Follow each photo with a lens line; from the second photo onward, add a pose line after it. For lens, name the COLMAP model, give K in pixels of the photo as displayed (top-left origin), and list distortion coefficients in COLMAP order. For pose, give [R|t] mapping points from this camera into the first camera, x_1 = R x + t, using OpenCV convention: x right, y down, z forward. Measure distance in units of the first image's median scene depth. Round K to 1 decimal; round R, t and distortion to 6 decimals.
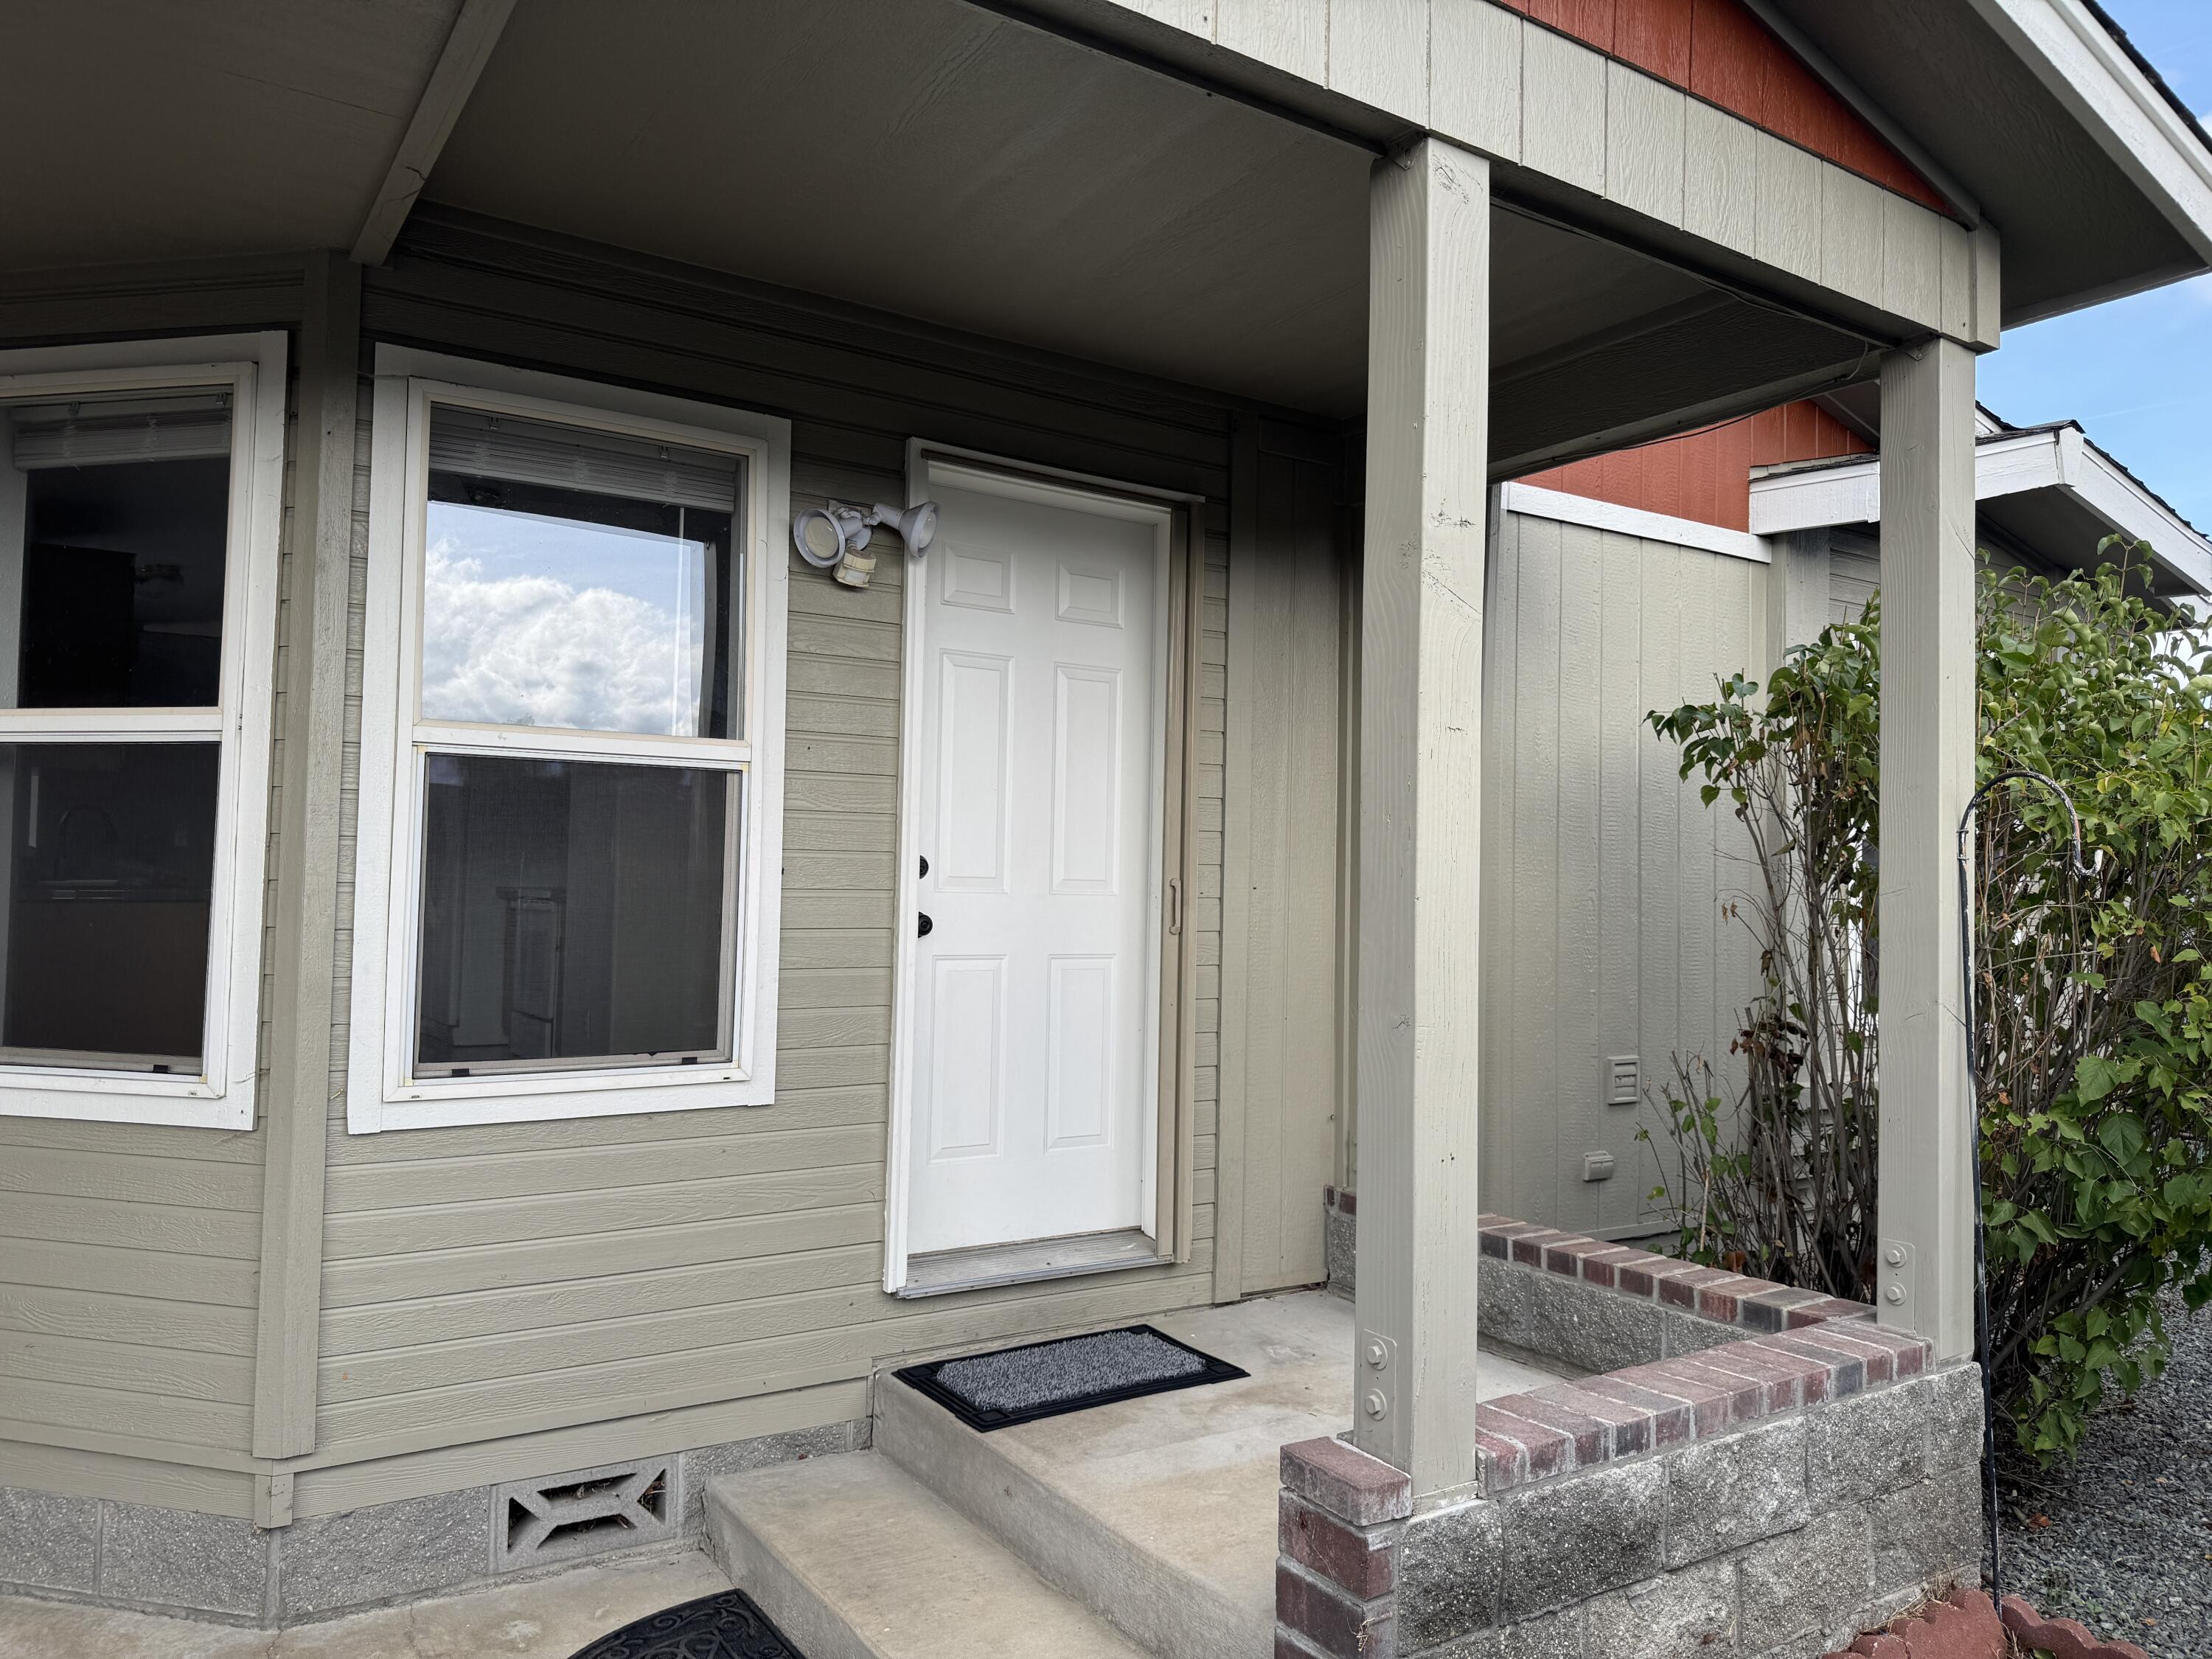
lens RADIAL K [[1560.7, 0, 1122.3], [0, 1560.7, 824.6], [0, 0, 1]] dist [0.061391, -0.091477]
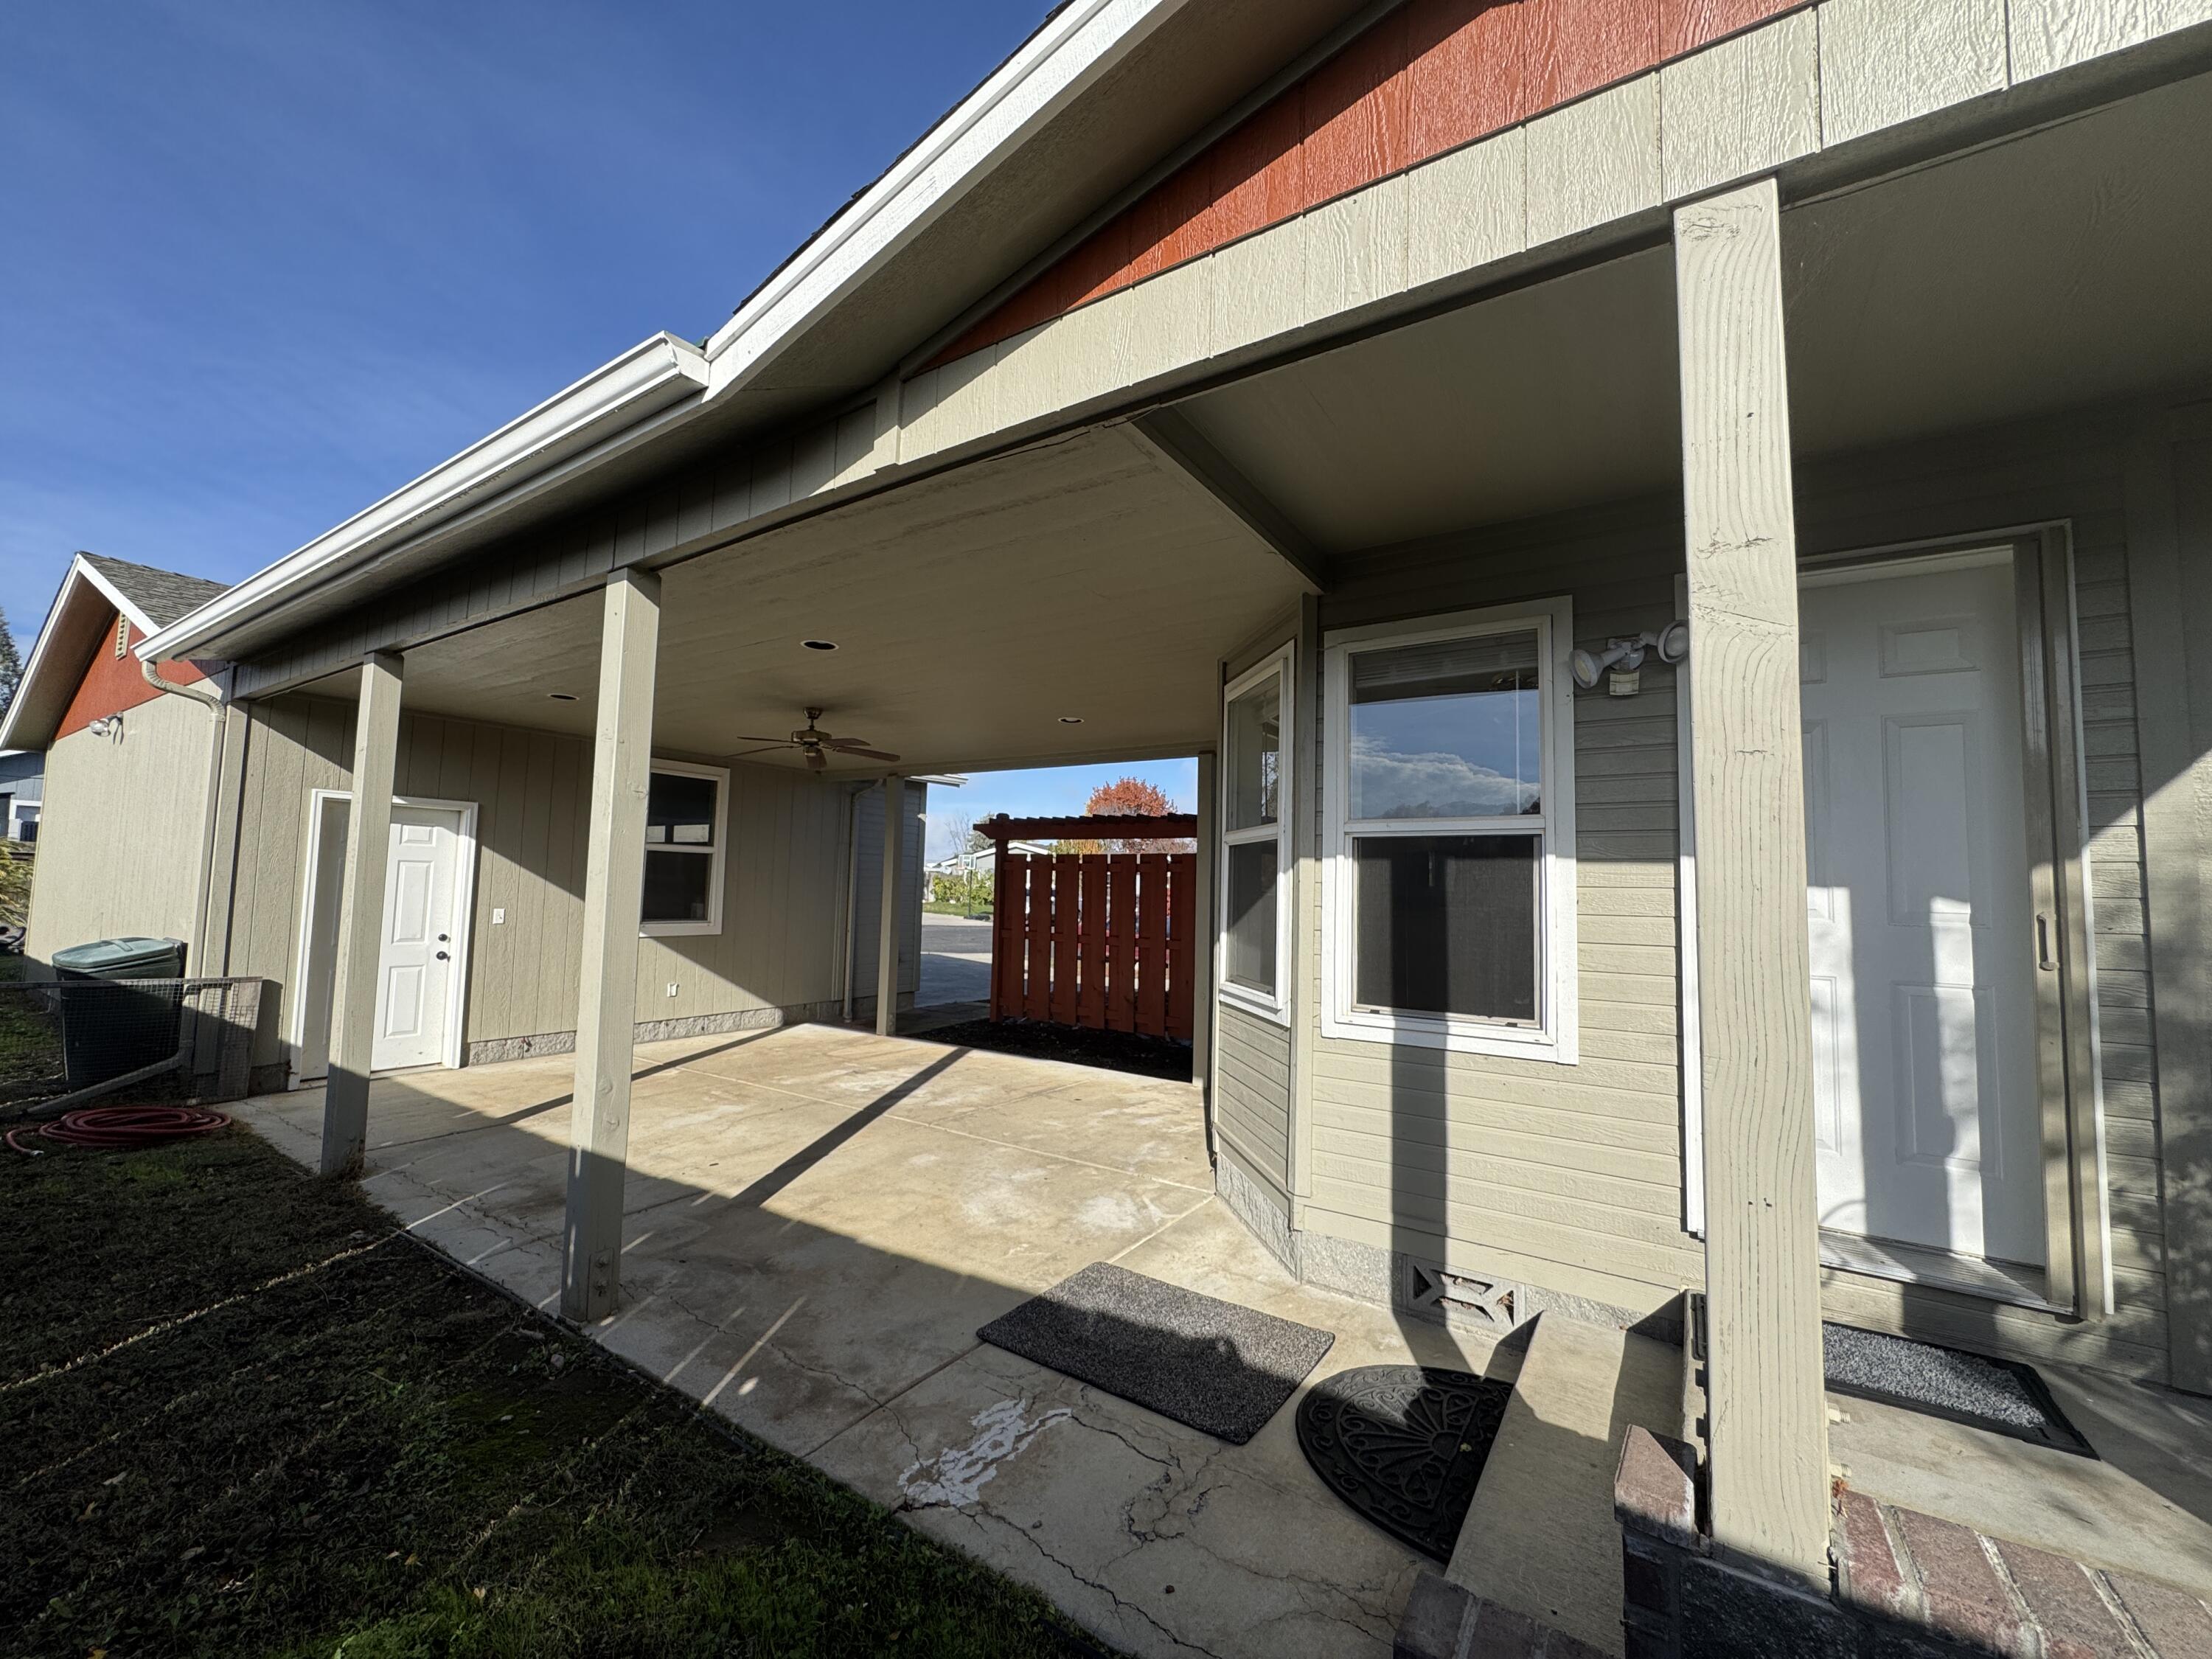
lens RADIAL K [[882.2, 0, 1110.8], [0, 882.2, 817.0], [0, 0, 1]] dist [-0.001007, -0.000157]
pose [[0.390983, -0.082811, -0.916665, 0.382527], [0.028872, 0.996558, -0.077714, 0.002501], [0.919945, 0.003919, 0.392028, 0.292933]]
